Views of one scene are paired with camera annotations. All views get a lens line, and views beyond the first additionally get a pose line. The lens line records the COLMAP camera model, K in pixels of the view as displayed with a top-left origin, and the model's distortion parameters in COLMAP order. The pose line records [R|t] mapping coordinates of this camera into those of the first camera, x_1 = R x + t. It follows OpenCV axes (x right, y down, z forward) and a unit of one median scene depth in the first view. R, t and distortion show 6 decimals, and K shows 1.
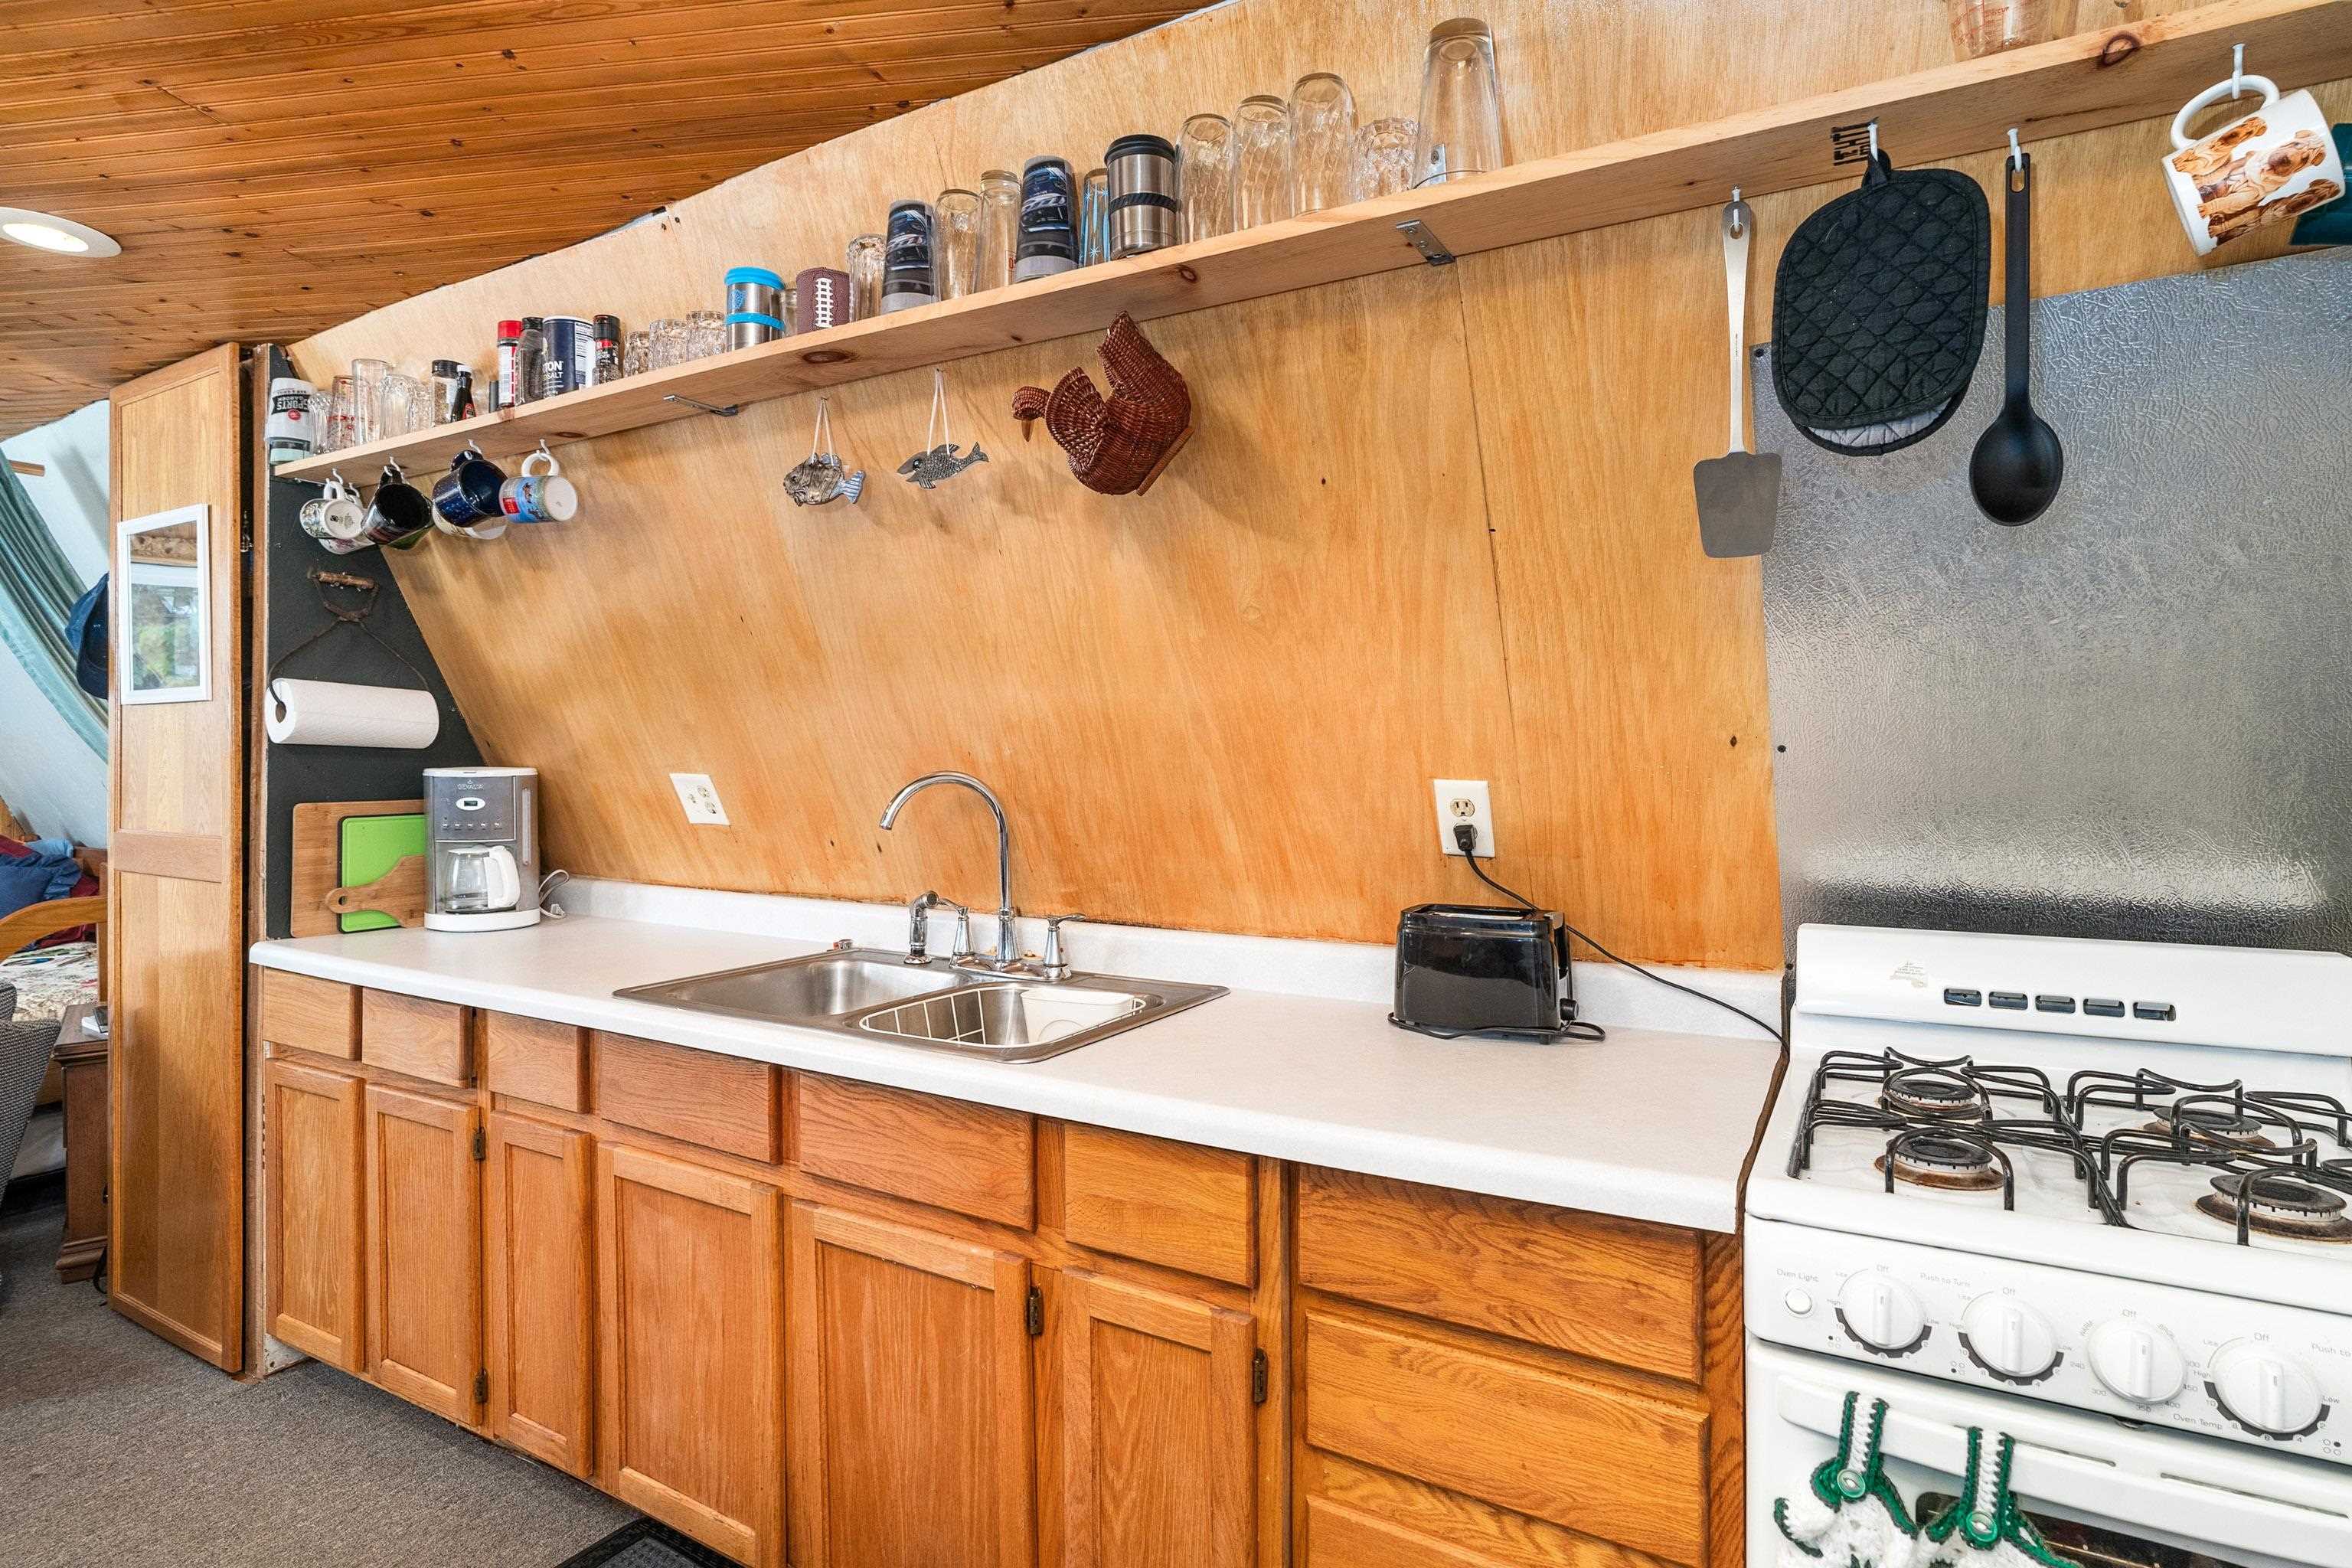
lens RADIAL K [[1237.9, 0, 1178.8], [0, 1237.9, 759.1], [0, 0, 1]] dist [-0.001954, -0.000015]
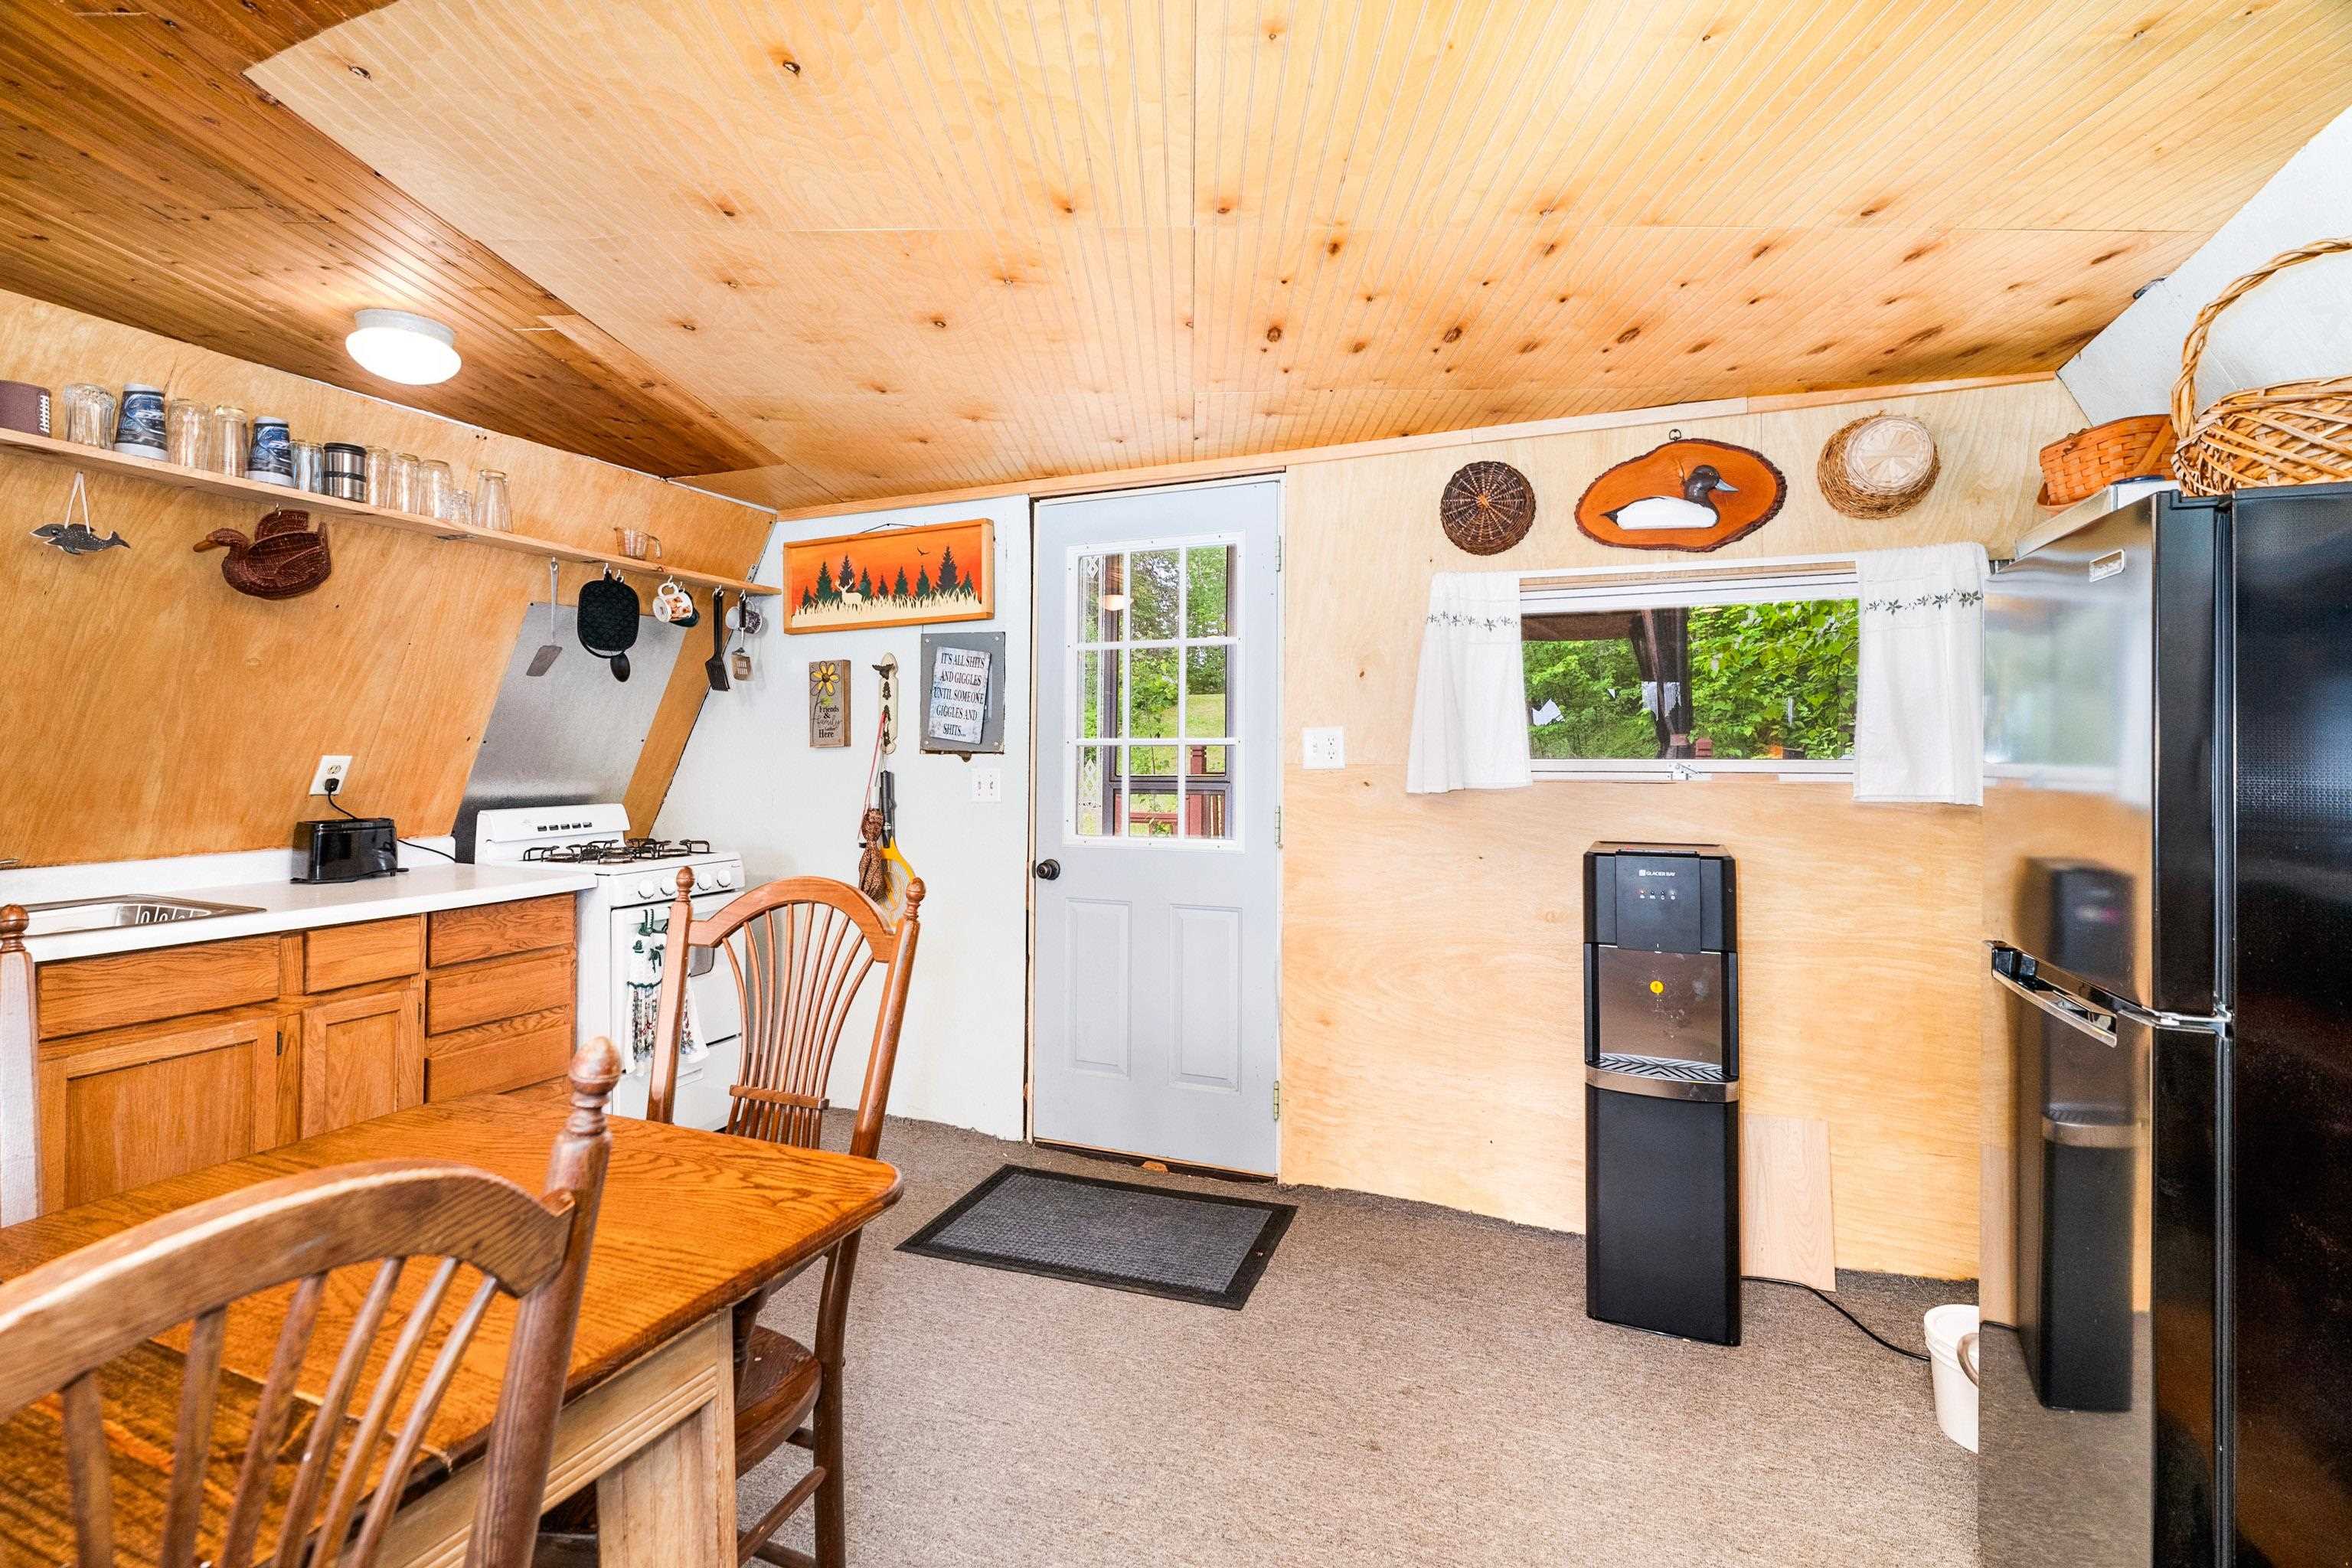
lens RADIAL K [[1088.3, 0, 1164.6], [0, 1088.3, 750.3], [0, 0, 1]] dist [-0.012943, 0.005006]
pose [[-0.144020, 0.000010, 0.989575, -1.491471], [-0.007353, 0.999972, -0.001080, -0.000054], [-0.989548, -0.007432, -0.144015, -0.060585]]
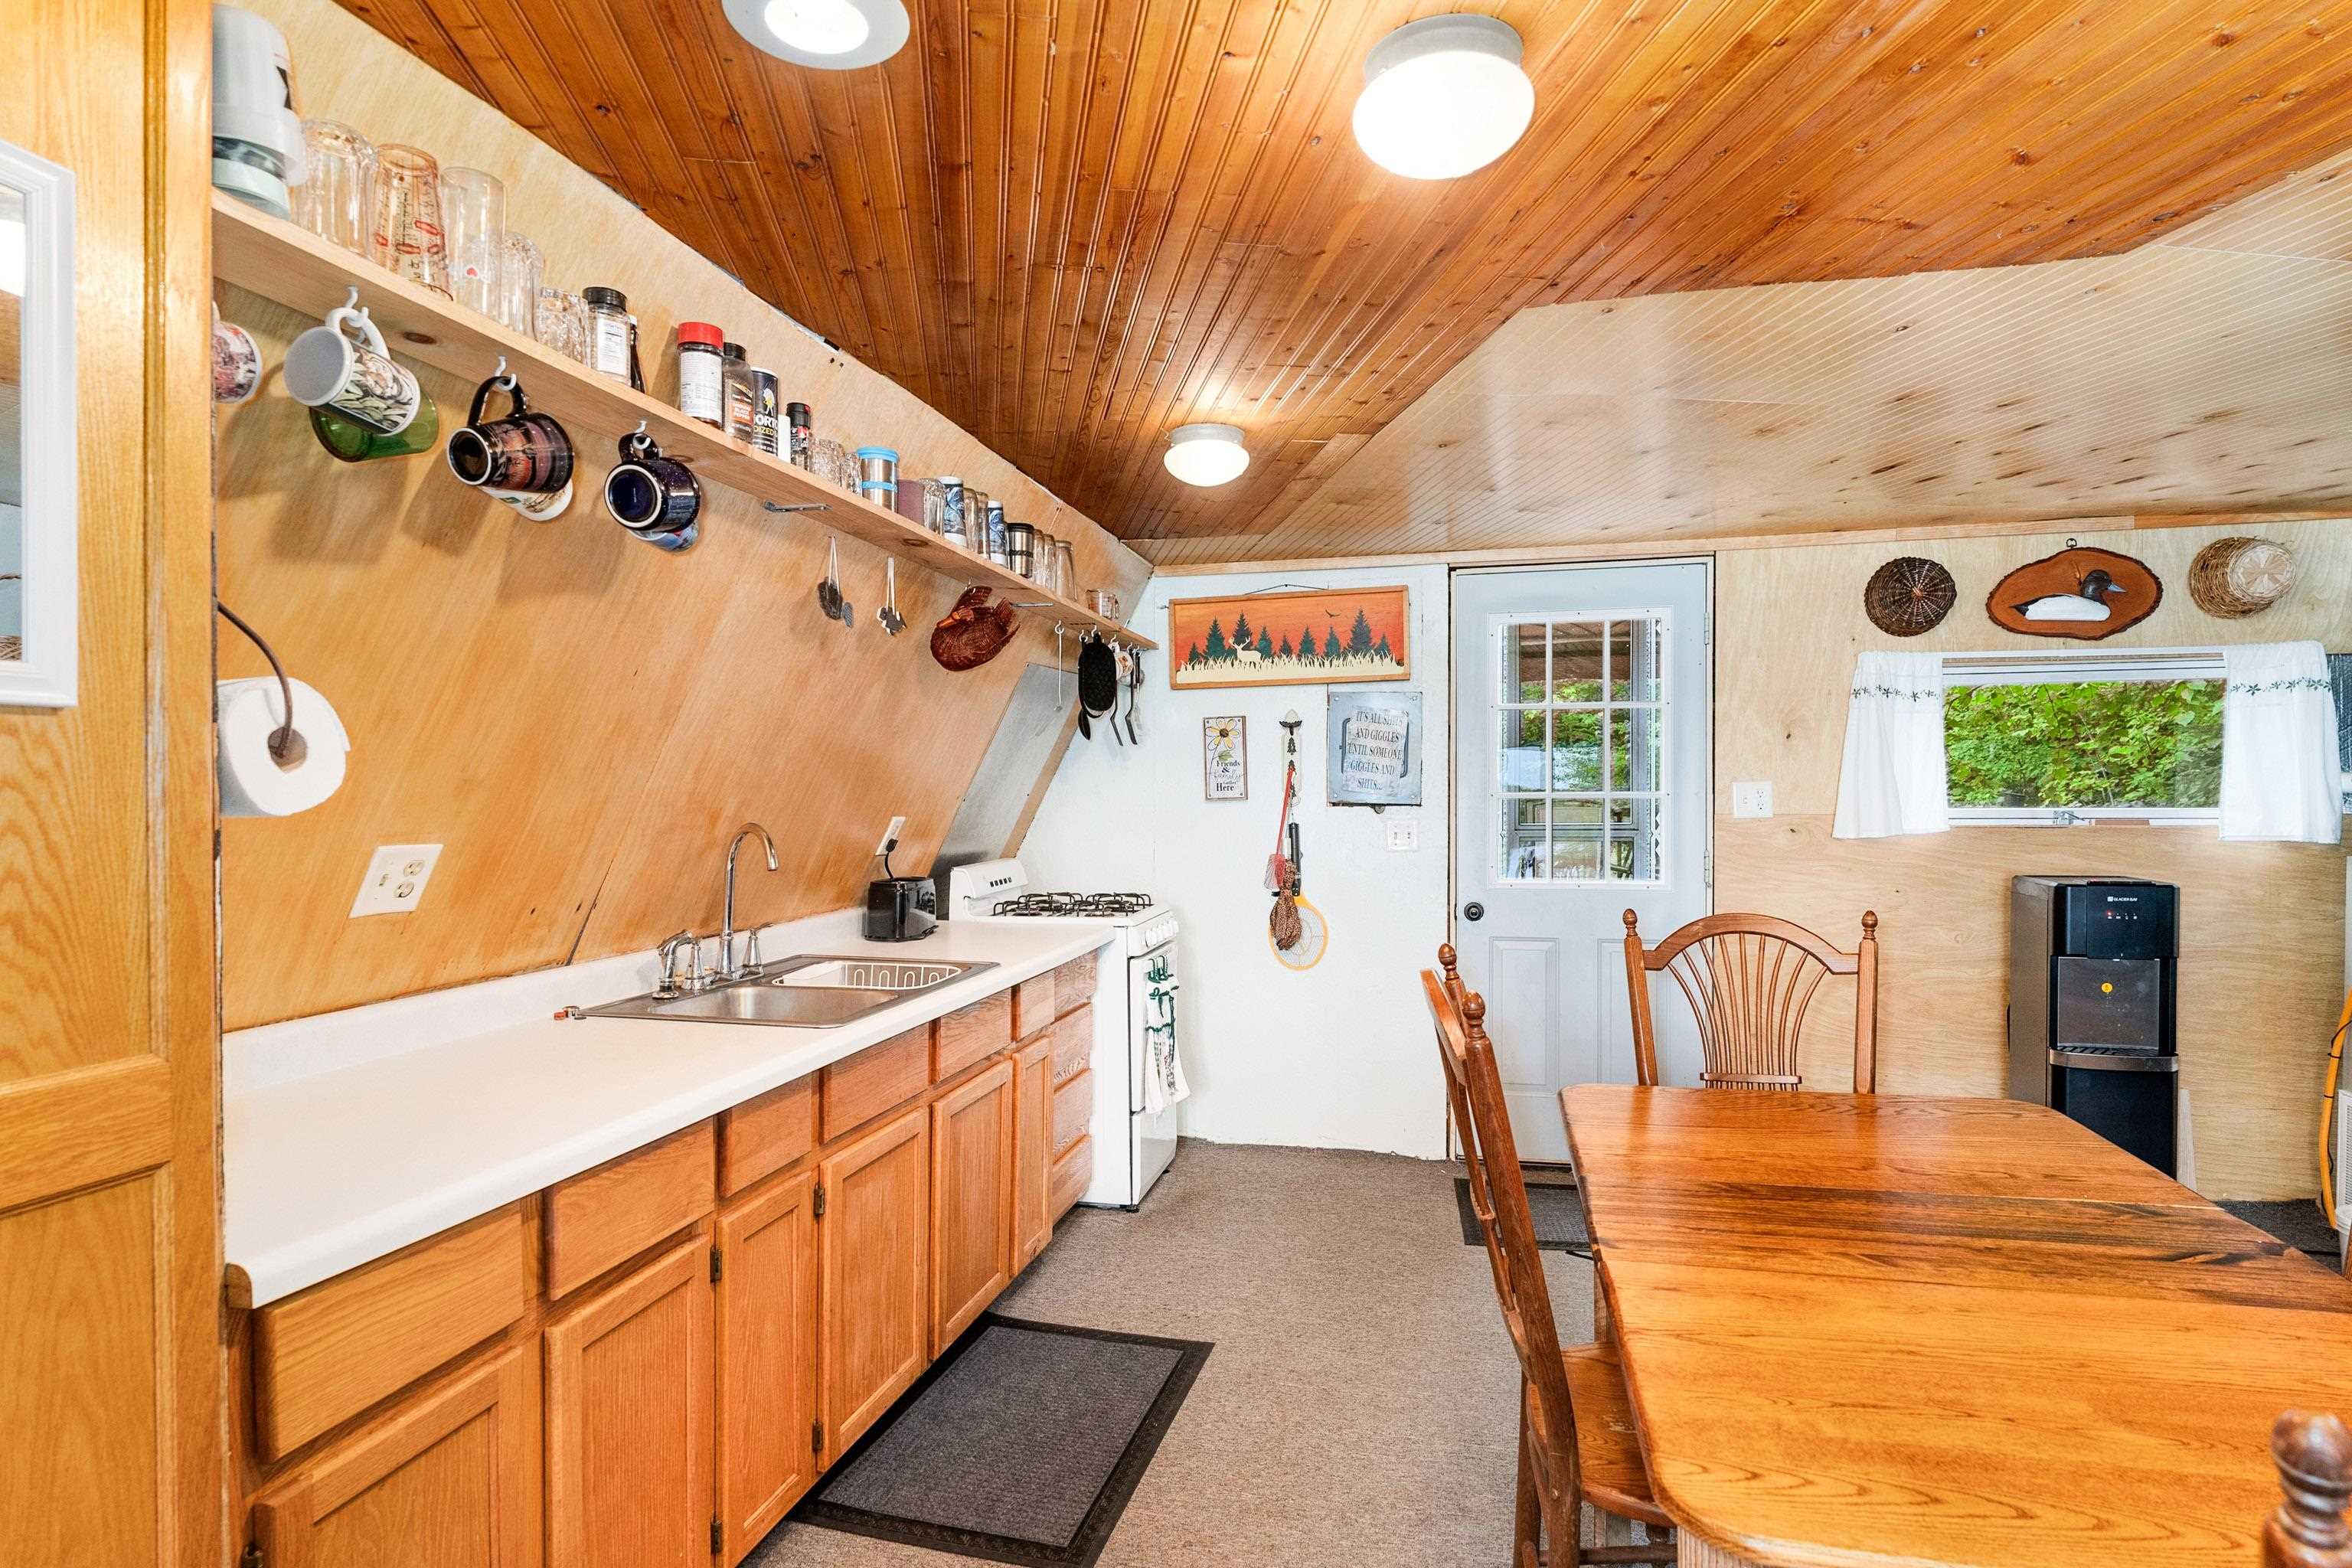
lens RADIAL K [[1236.5, 0, 1180.7], [0, 1236.5, 825.0], [0, 0, 1]] dist [-0.001216, 0.000148]
pose [[-0.312474, -0.030435, 0.949439, -1.632464], [-0.000165, 0.999488, 0.031985, -0.030595], [-0.949926, 0.009838, -0.312319, 1.054181]]
